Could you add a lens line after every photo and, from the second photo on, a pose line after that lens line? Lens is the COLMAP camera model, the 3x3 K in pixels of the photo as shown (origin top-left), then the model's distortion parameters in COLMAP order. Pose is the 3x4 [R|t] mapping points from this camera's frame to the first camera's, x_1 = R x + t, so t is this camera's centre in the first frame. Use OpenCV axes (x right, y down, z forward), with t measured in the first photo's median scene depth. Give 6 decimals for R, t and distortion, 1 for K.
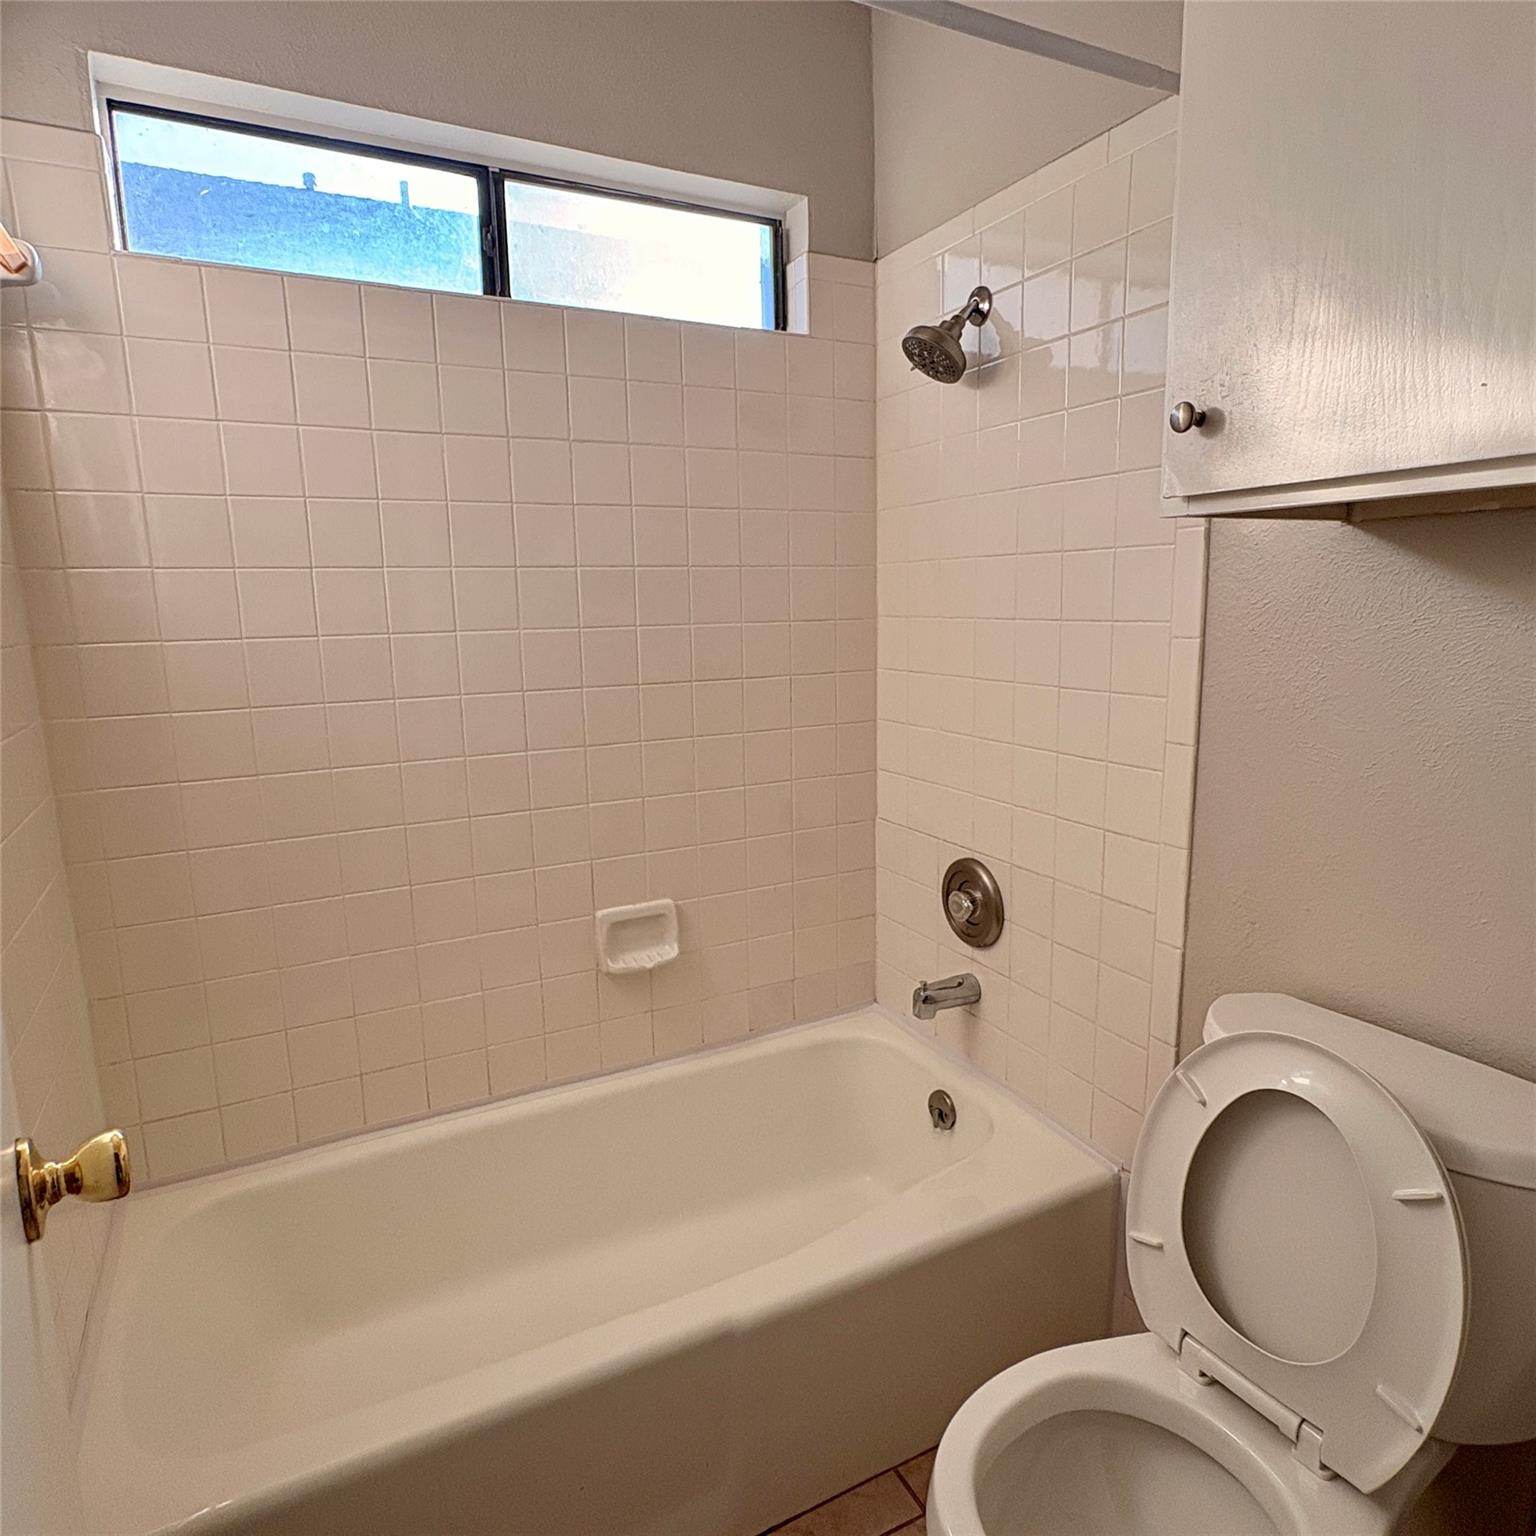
lens RADIAL K [[981.7, 0, 768.0], [0, 981.7, 768.0], [0, 0, 1]] dist [-0.001153, 0.002771]
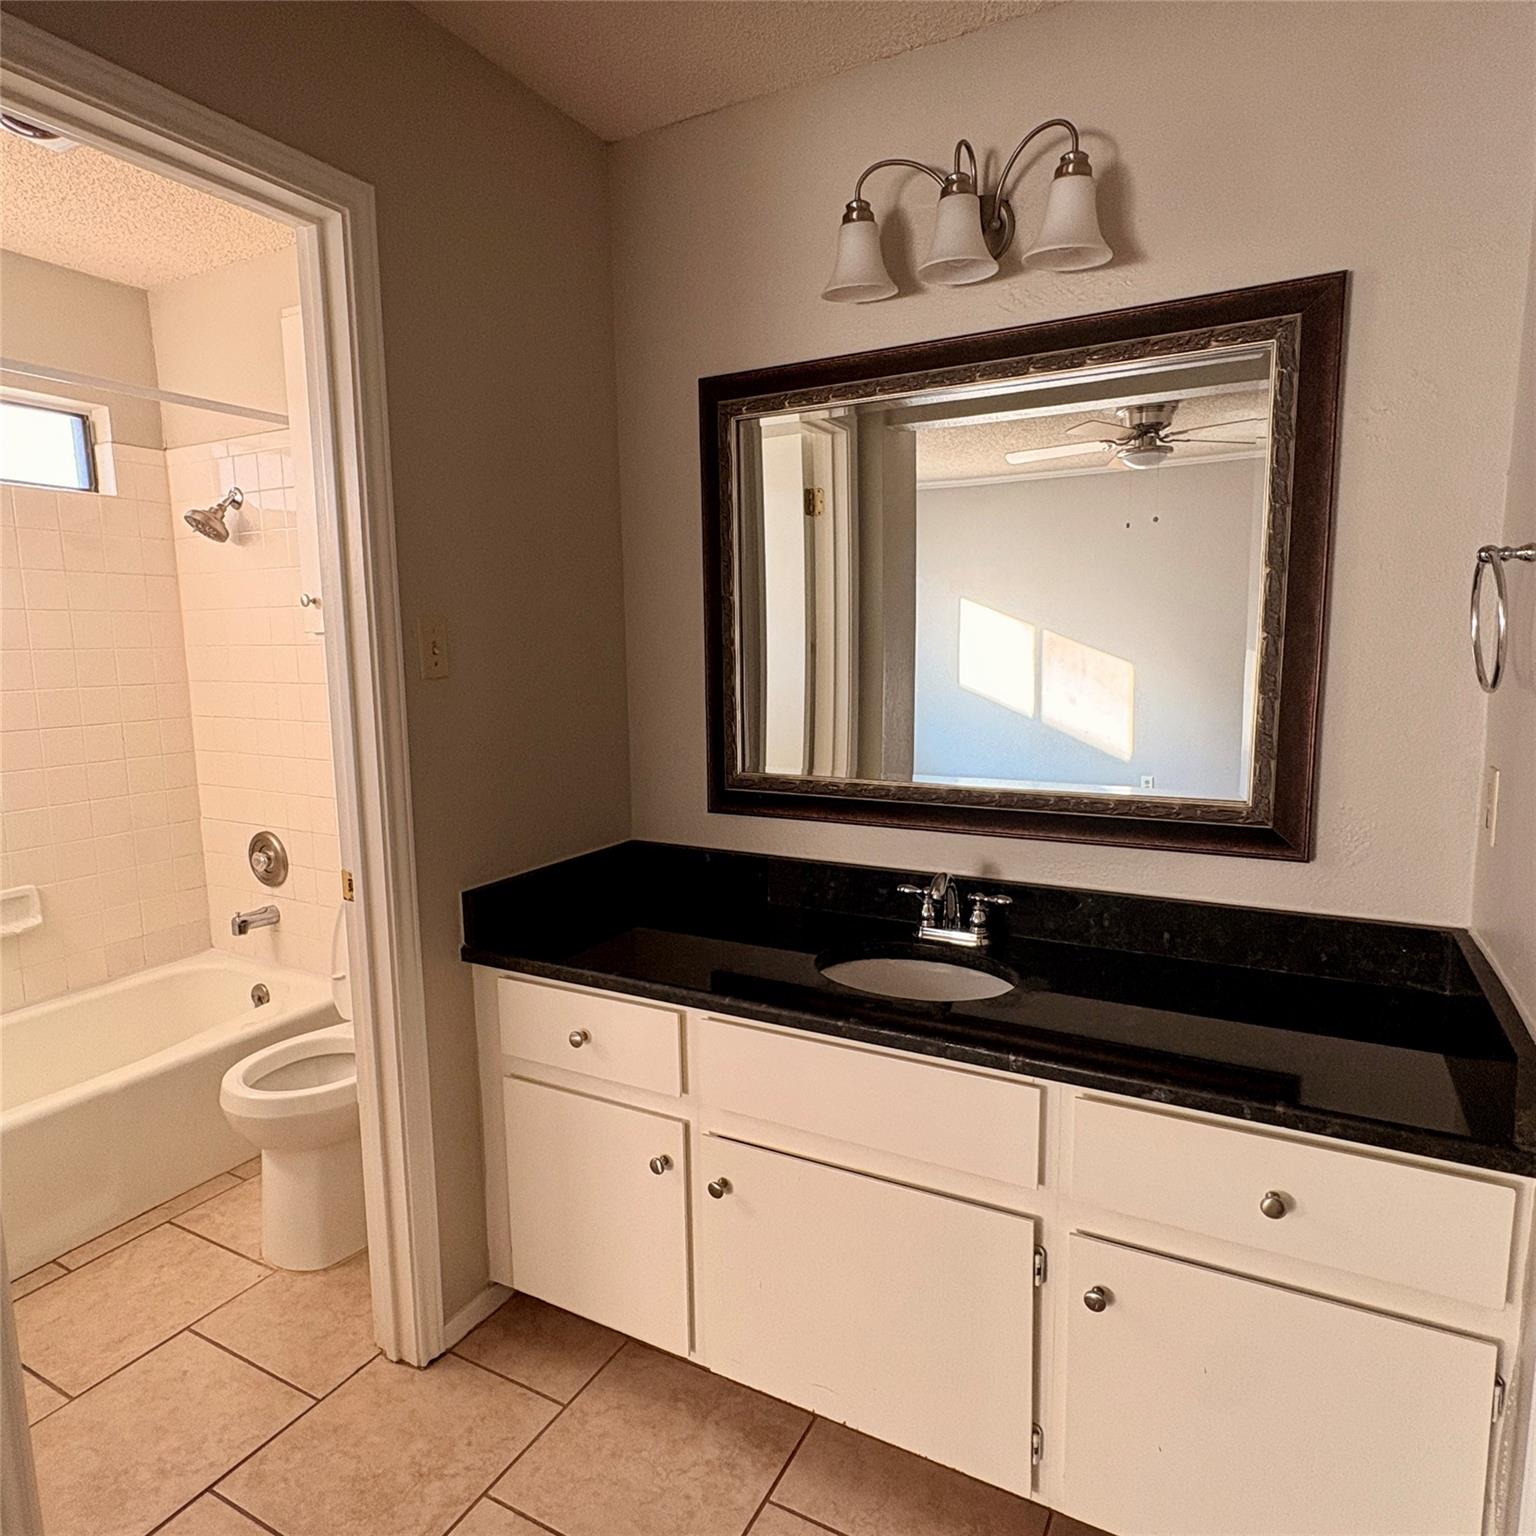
lens RADIAL K [[981.9, 0, 767.6], [0, 981.9, 769.4], [0, 0, 1]] dist [-0.000256, 0.002227]
pose [[0.828878, -0.068888, 0.555172, 0.004321], [0.095461, 0.995251, -0.019031, 0.098154], [-0.551224, 0.068772, 0.831518, -0.773671]]
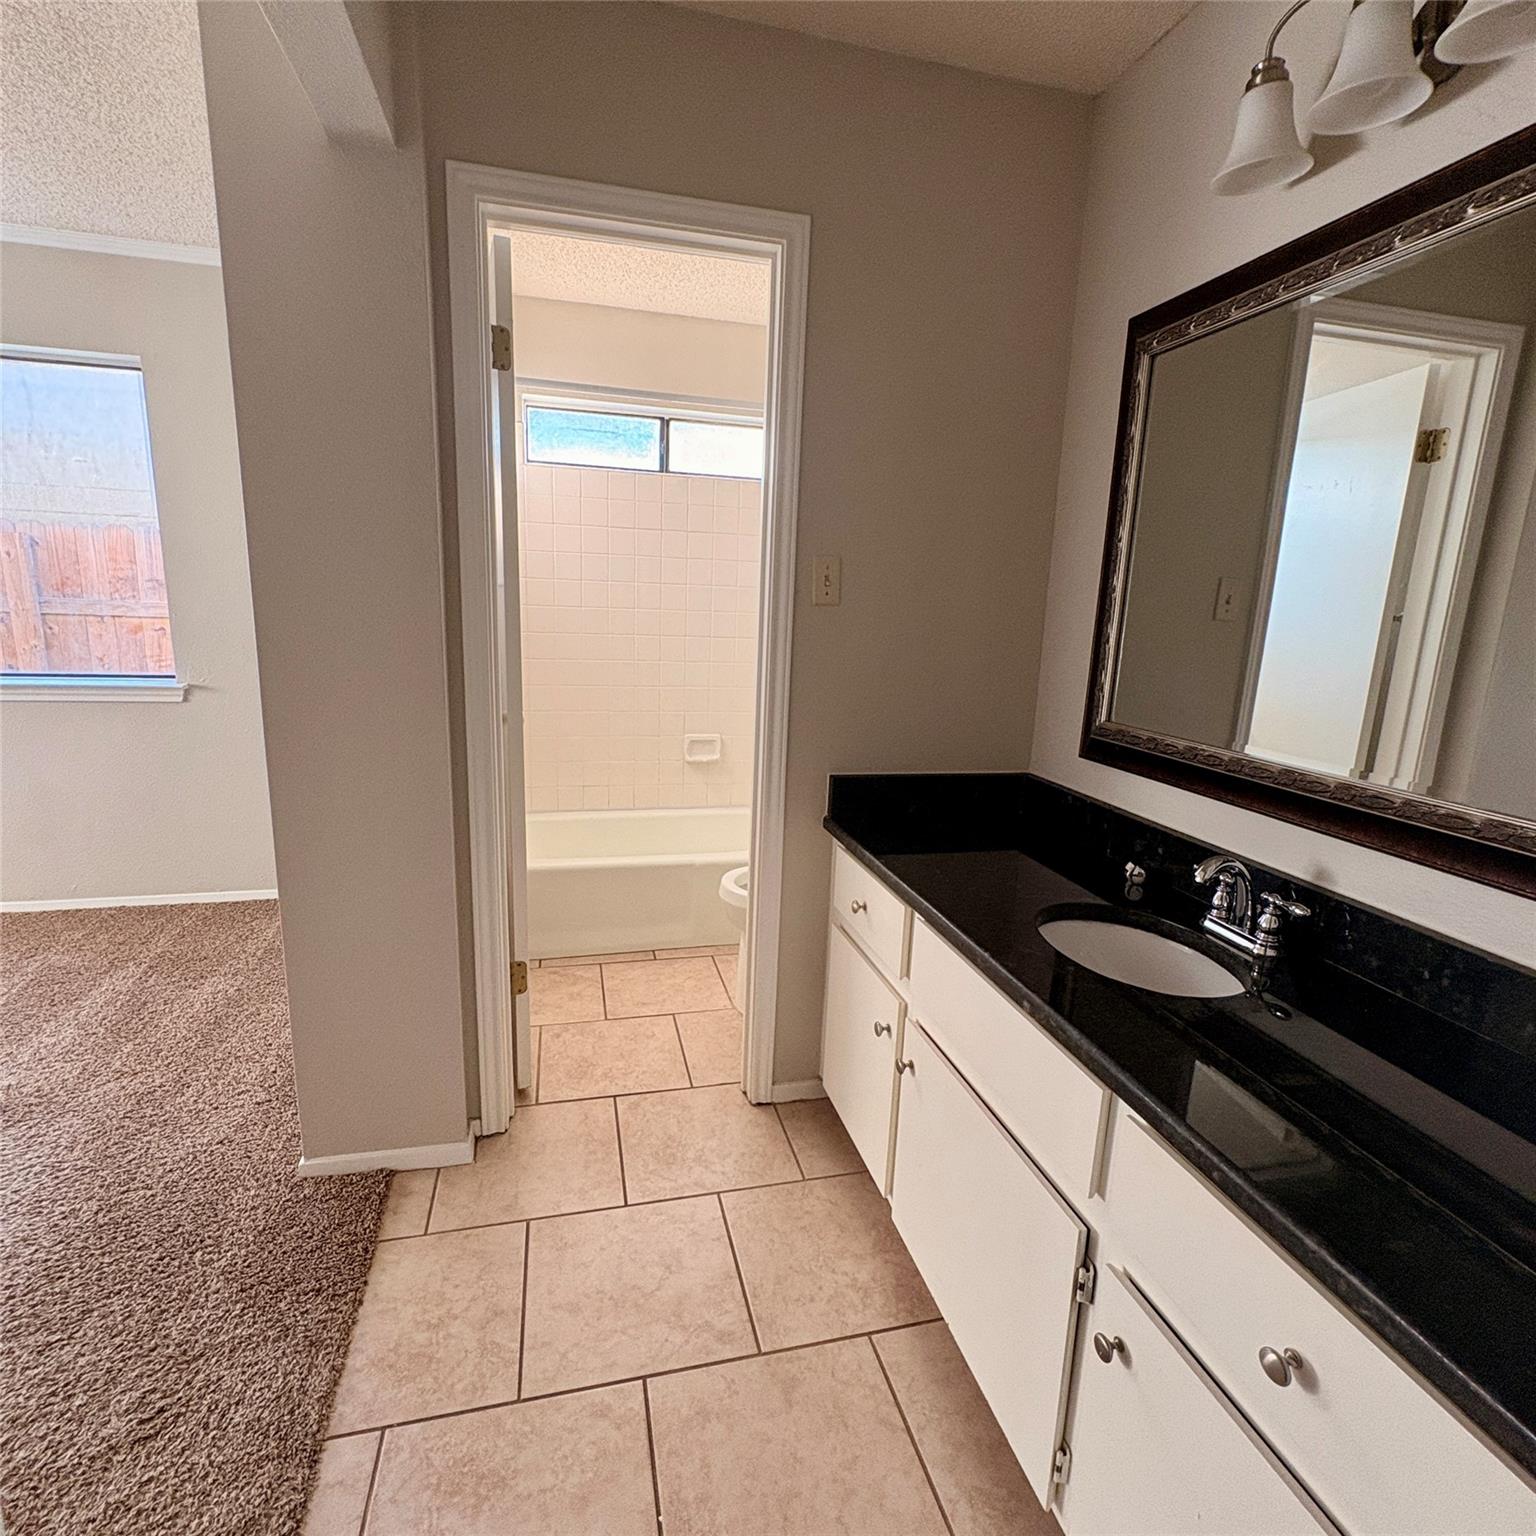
lens RADIAL K [[814.4, 0, 765.7], [0, 814.4, 767.8], [0, 0, 1]] dist [-0.002080, 0.001676]
pose [[0.971880, 0.099517, -0.213413, 0.419309], [-0.093446, 0.994885, 0.038373, 0.129928], [0.216141, -0.017352, 0.976208, -0.818204]]
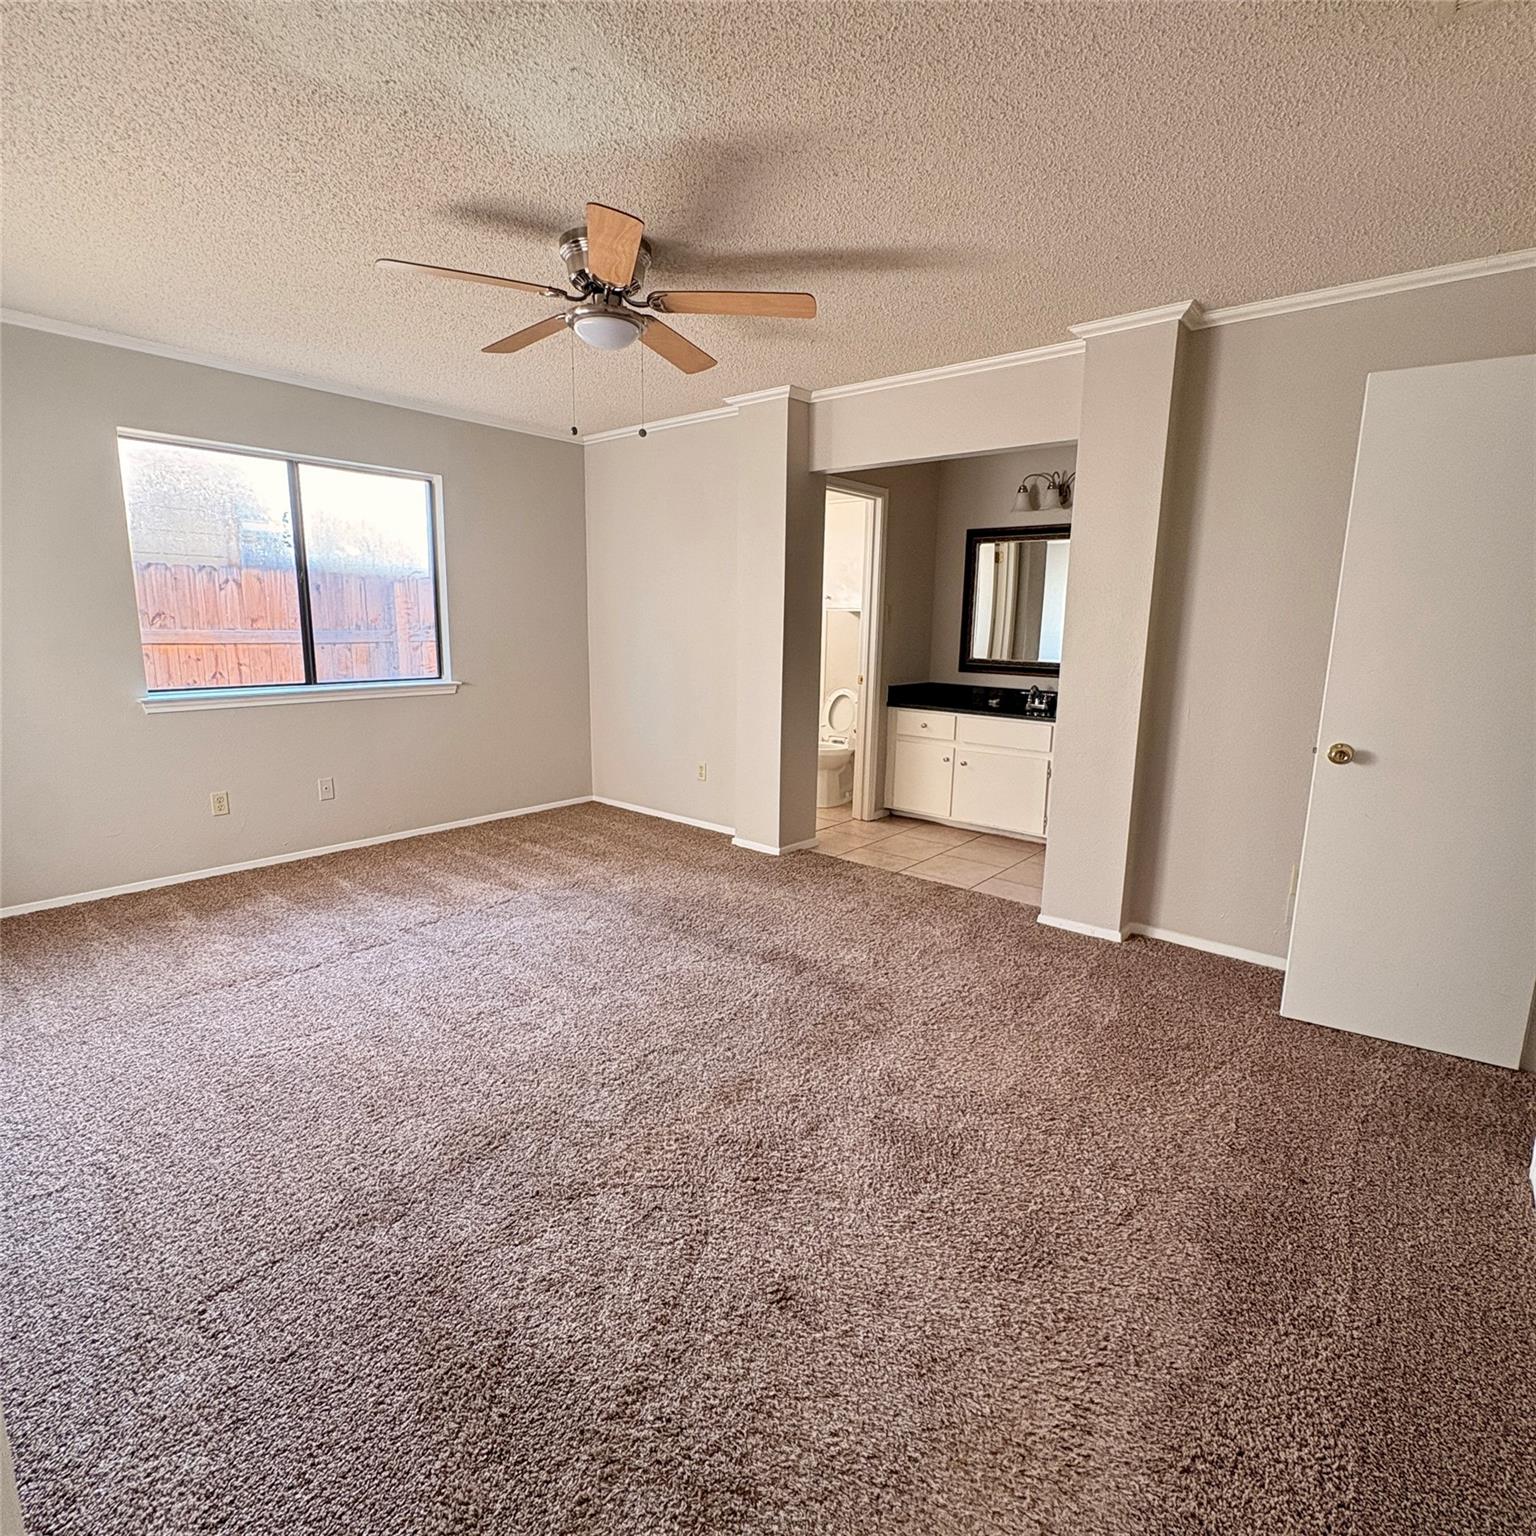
lens RADIAL K [[820.2, 0, 775.6], [0, 820.2, 767.1], [0, 0, 1]] dist [-0.002423, 0.000812]
pose [[0.919079, -0.035543, 0.392466, -1.146729], [0.032620, 0.999368, 0.014116, 0.390625], [-0.392720, -0.000172, 0.919658, -2.169193]]
